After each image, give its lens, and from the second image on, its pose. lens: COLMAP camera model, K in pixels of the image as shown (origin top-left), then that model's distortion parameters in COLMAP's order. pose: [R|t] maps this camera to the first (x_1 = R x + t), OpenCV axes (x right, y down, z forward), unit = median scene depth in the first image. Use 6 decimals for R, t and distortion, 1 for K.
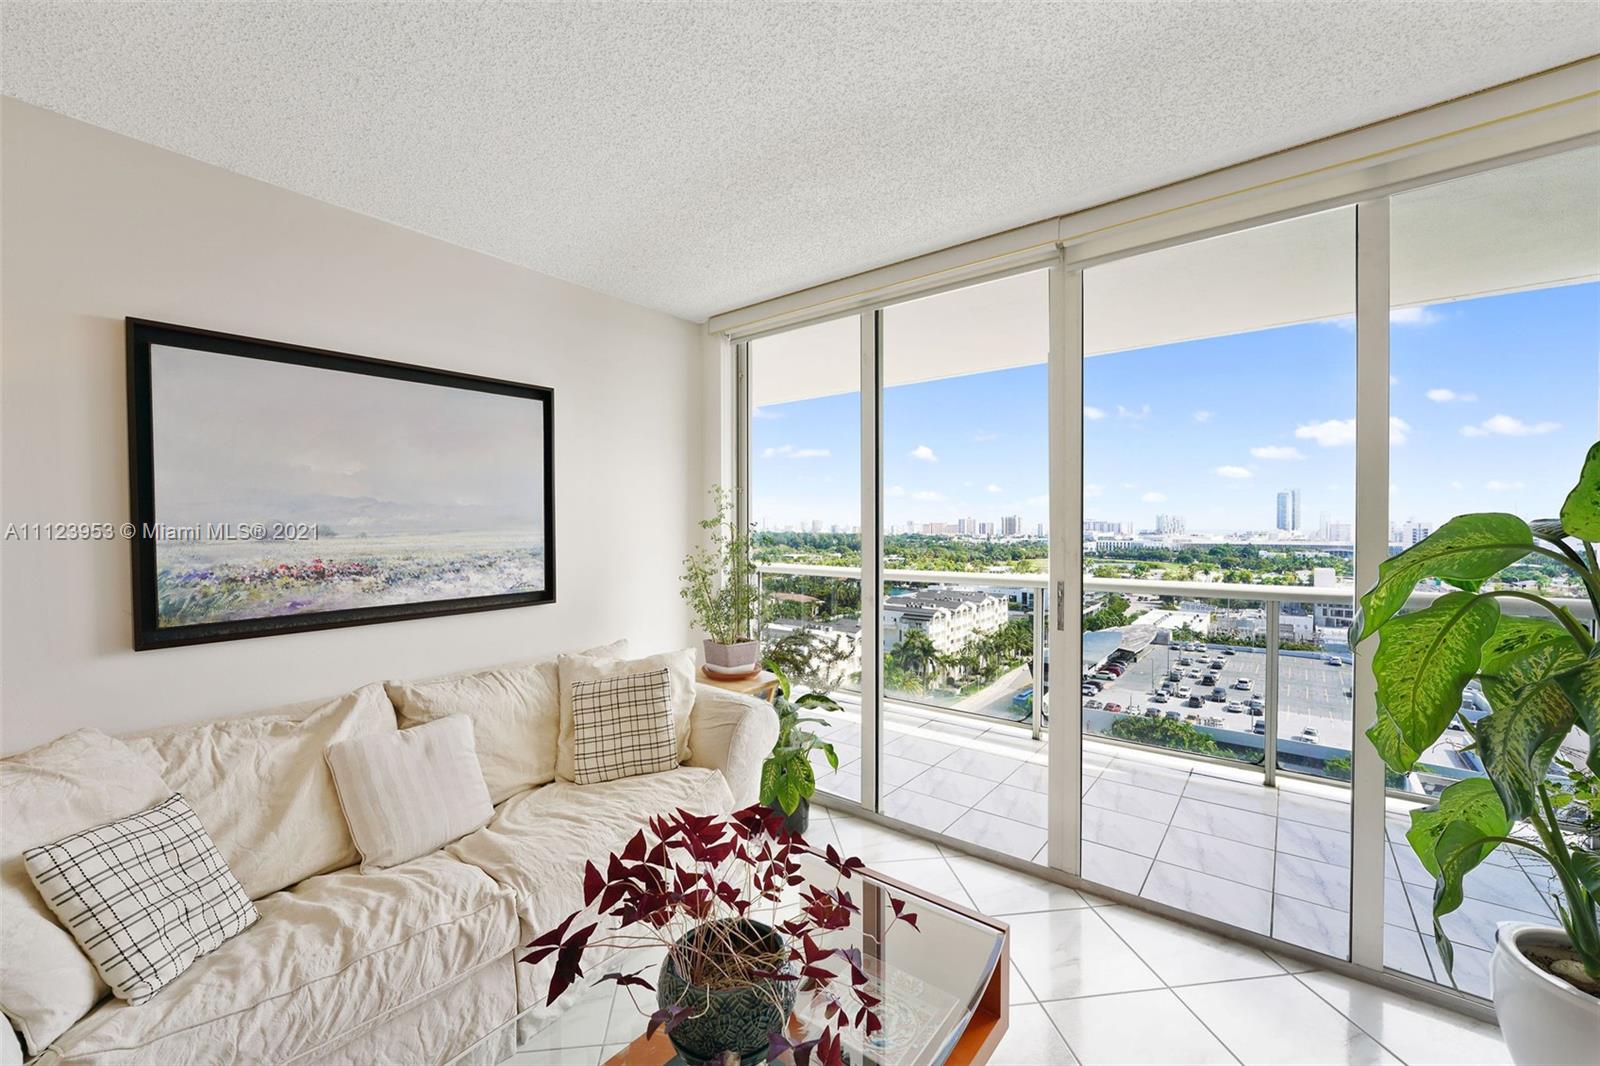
lens RADIAL K [[652.2, 0, 800.0], [0, 652.2, 527.0], [0, 0, 1]] dist [-0.018528, 0.002680]
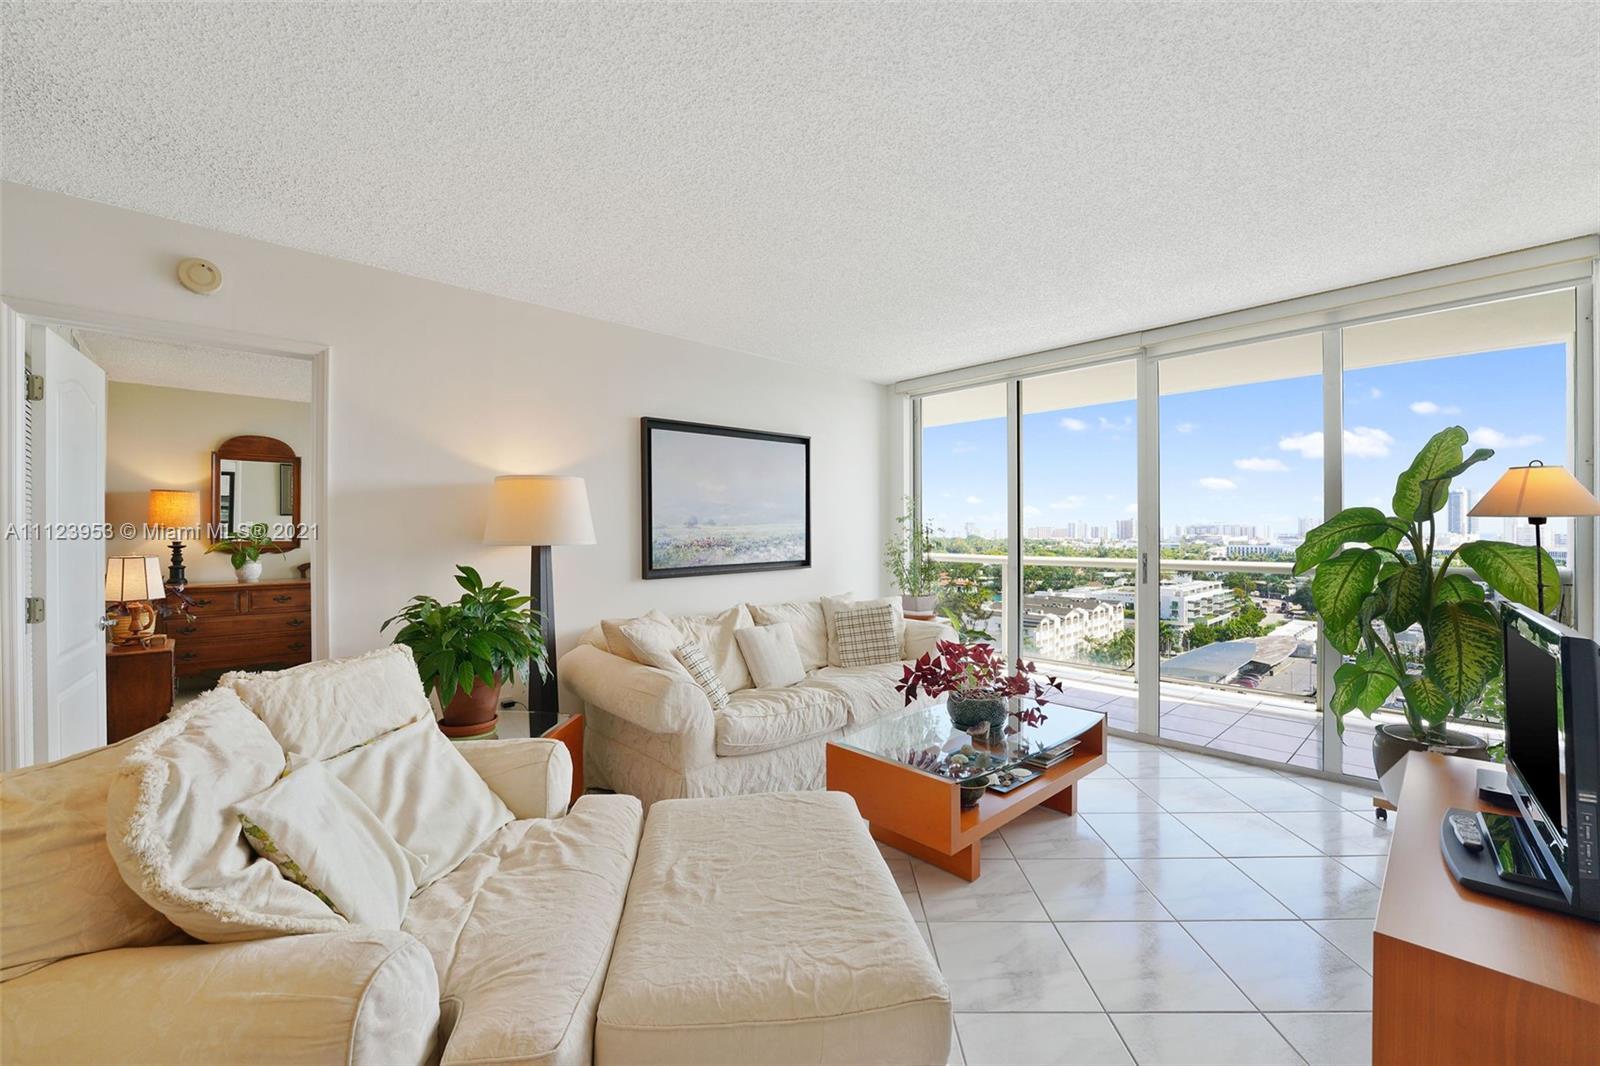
lens RADIAL K [[652.2, 0, 795.2], [0, 652.2, 532.4], [0, 0, 1]] dist [-0.018528, 0.002680]
pose [[0.987254, -0.003474, -0.159116, -0.159873], [0.003723, 0.999992, 0.001265, 0.027105], [0.159110, -0.001841, 0.987259, -0.614992]]
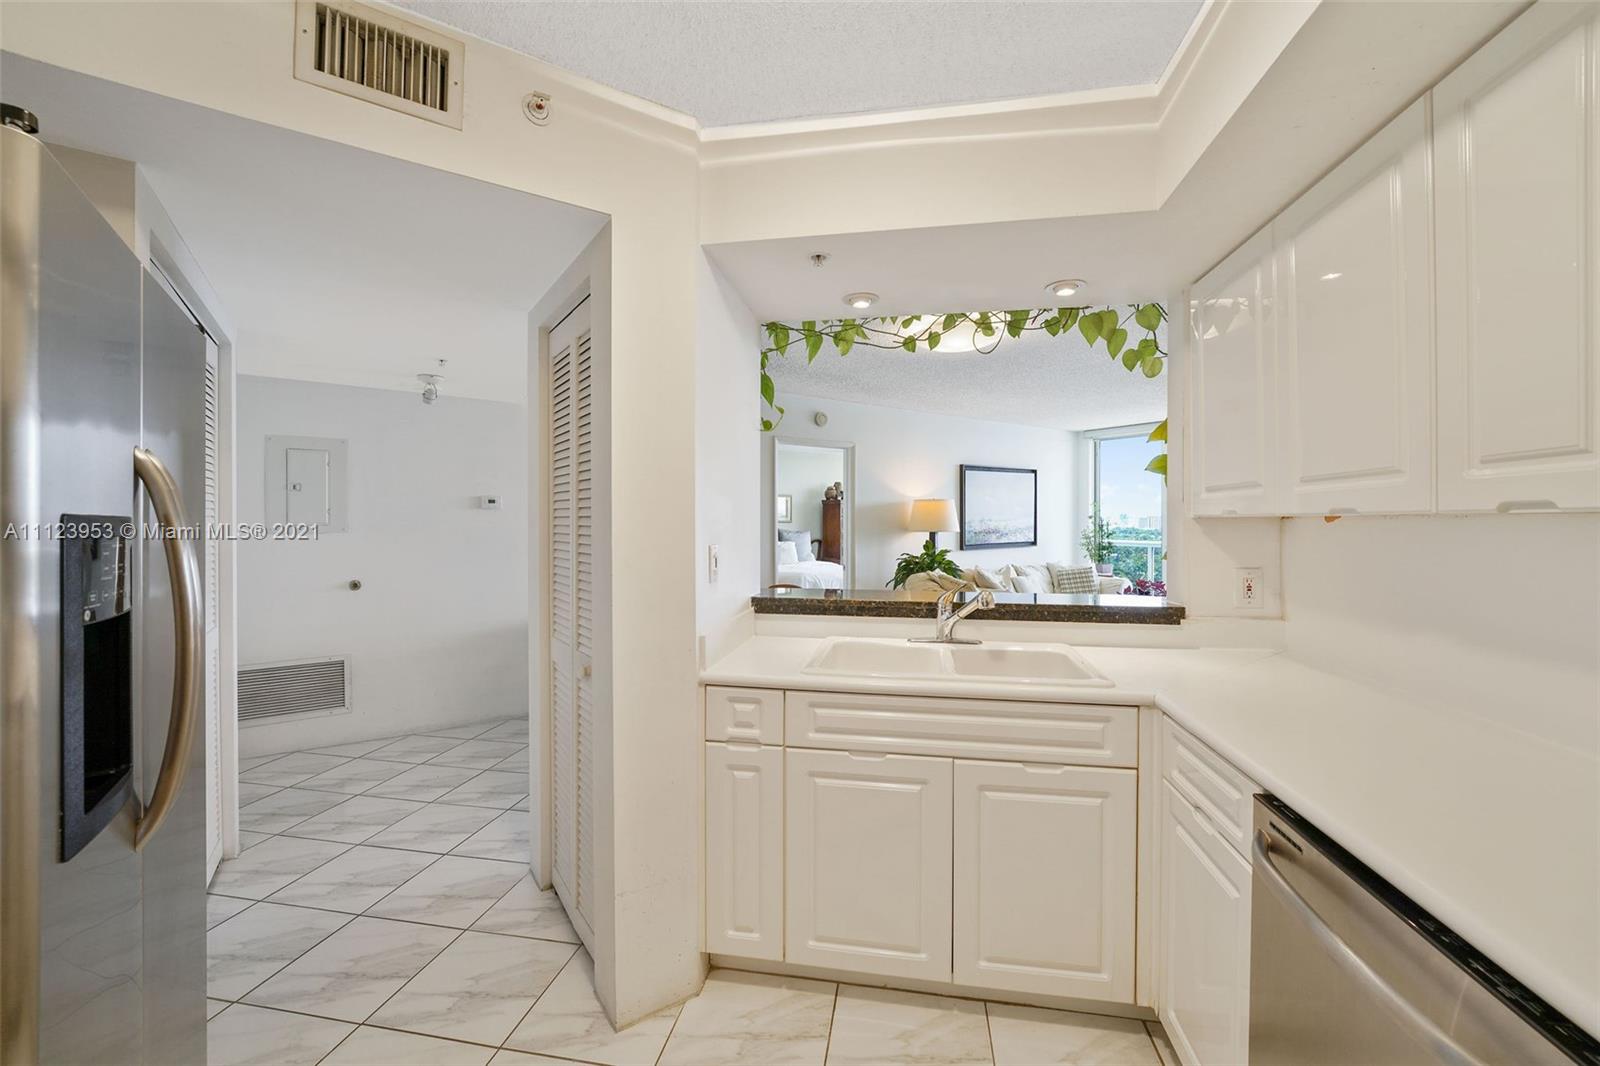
lens RADIAL K [[652.2, 0, 802.9], [0, 652.2, 521.8], [0, 0, 1]] dist [-0.018528, 0.002680]
pose [[0.957984, -0.001680, -0.286816, -0.542075], [0.001972, 0.999998, 0.000731, 0.011233], [0.286814, -0.001266, 0.957985, -1.922713]]
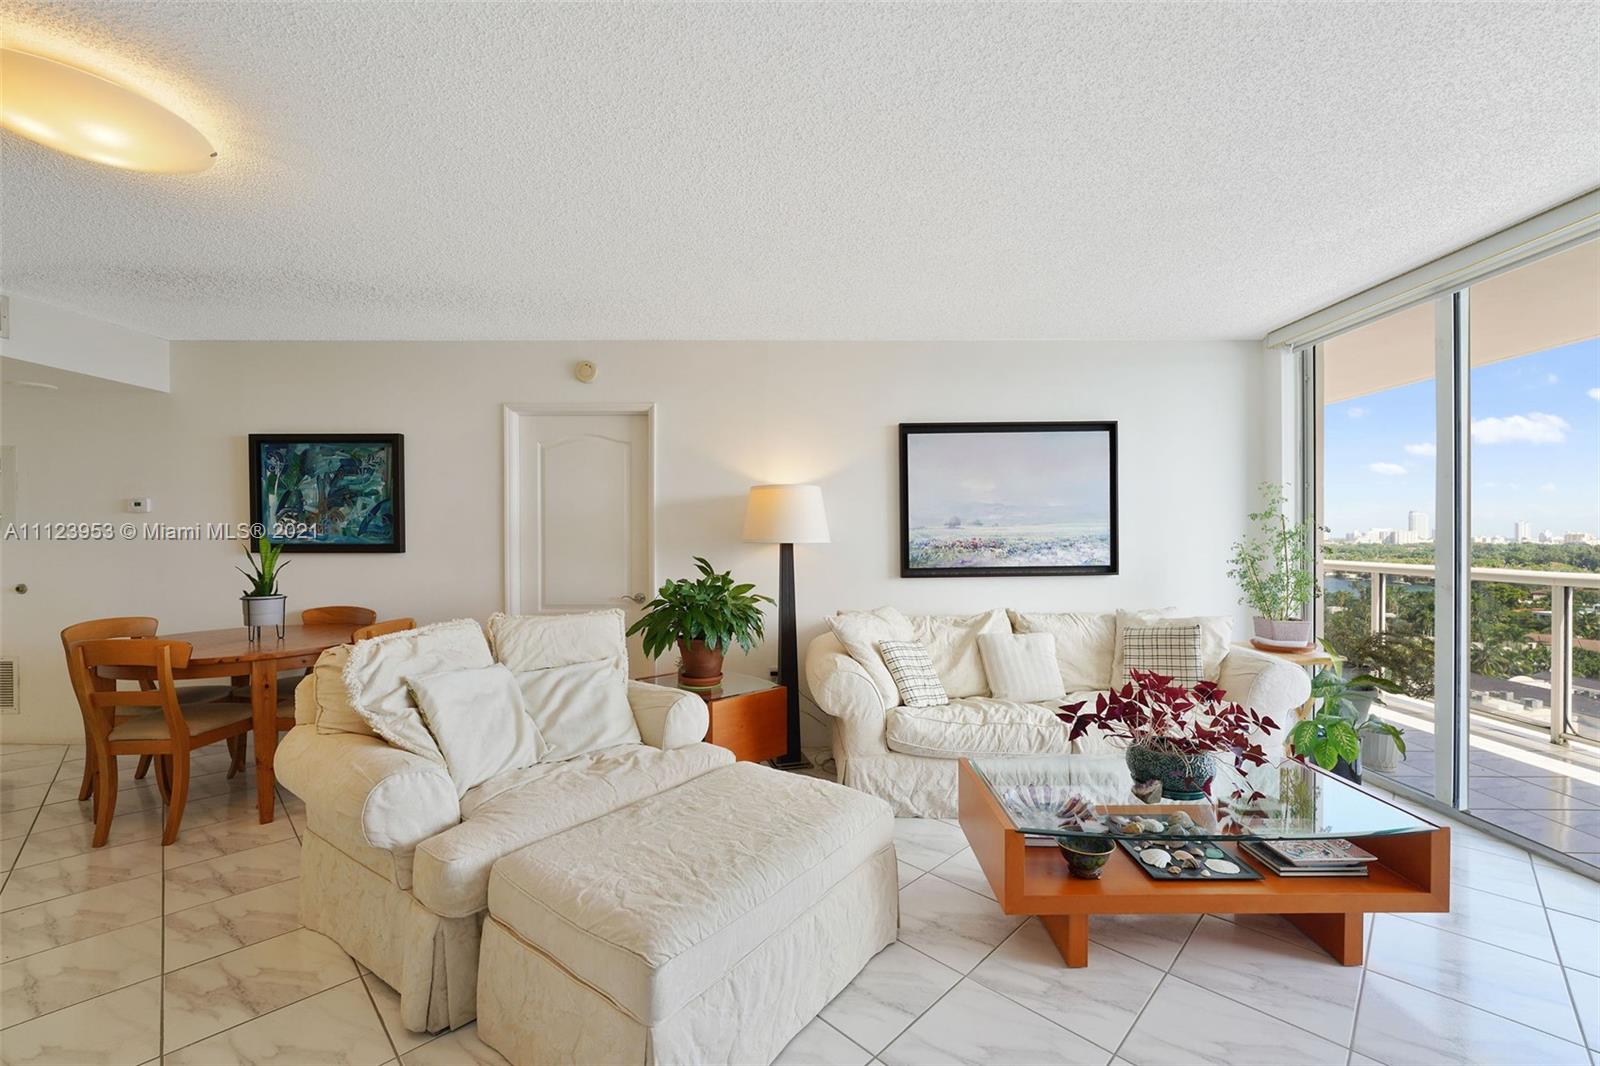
lens RADIAL K [[652.2, 0, 798.3], [0, 652.2, 532.7], [0, 0, 1]] dist [-0.018528, 0.002680]
pose [[0.619118, -0.006806, -0.785268, 0.288226], [0.001732, 0.999972, -0.007302, 0.036696], [0.785296, 0.003161, 0.619113, -0.390012]]
